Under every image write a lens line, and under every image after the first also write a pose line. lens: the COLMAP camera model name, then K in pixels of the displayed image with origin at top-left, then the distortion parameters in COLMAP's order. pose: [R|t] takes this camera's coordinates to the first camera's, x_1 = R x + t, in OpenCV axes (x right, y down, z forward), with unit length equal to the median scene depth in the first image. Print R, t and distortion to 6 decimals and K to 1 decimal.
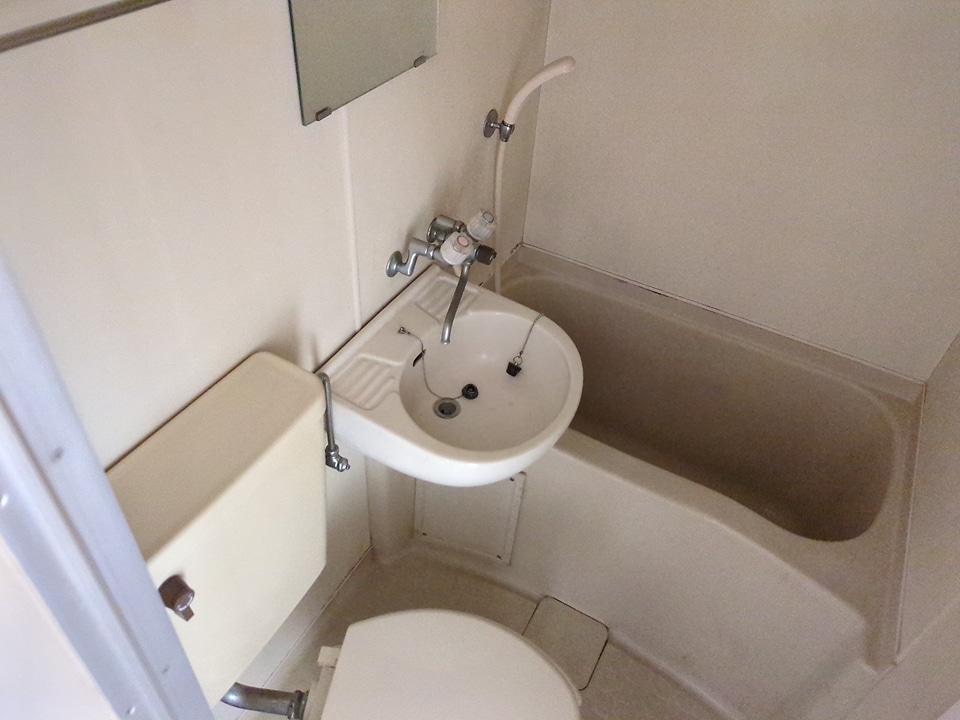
lens RADIAL K [[721.8, 0, 478.5], [0, 721.8, 341.7], [0, 0, 1]] dist [0.040679, -0.037413]
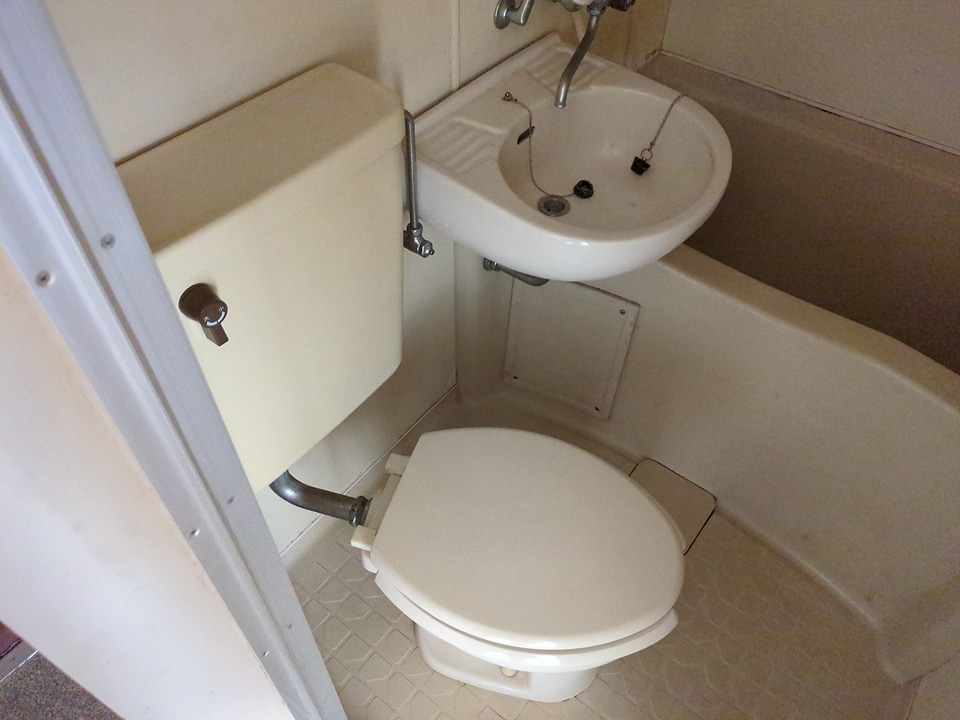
lens RADIAL K [[721.8, 0, 477.4], [0, 721.8, 368.2], [0, 0, 1]] dist [0.040679, -0.037413]
pose [[0.986817, 0.089944, -0.134541, -0.002003], [-0.071250, 0.987889, 0.137835, 0.171808], [0.145309, -0.126431, 0.981275, 0.150815]]
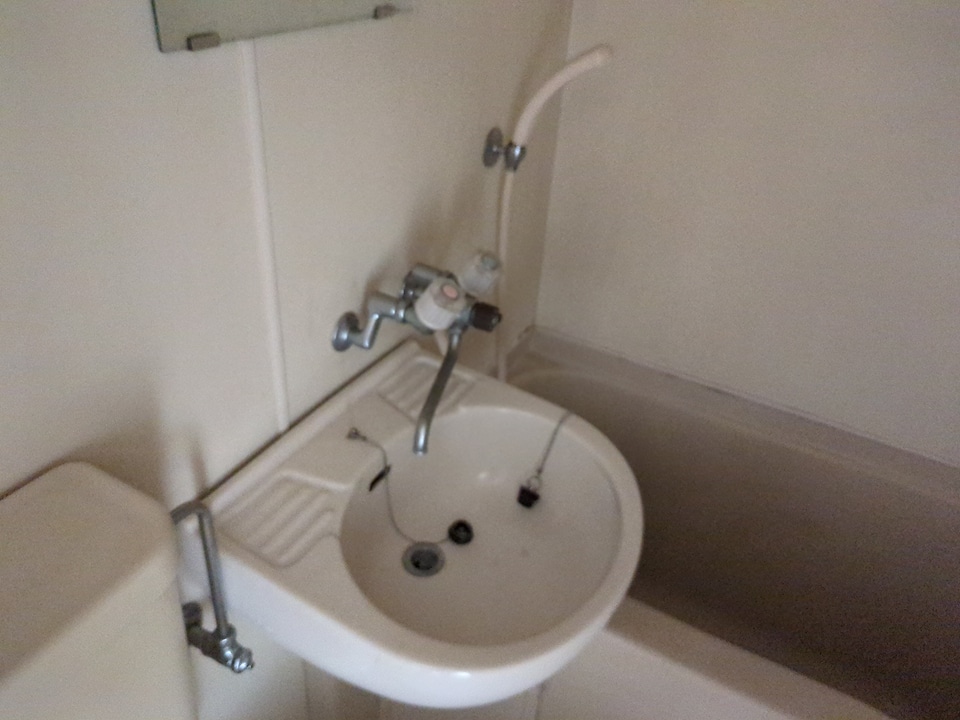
lens RADIAL K [[752.6, 0, 482.9], [0, 752.6, 357.3], [0, 0, 1]] dist [0.011214, -0.005840]
pose [[0.999974, 0.003020, 0.006483, 0.003282], [-0.002026, 0.988968, -0.148115, 0.014964], [-0.006859, 0.148098, 0.988949, 0.326258]]
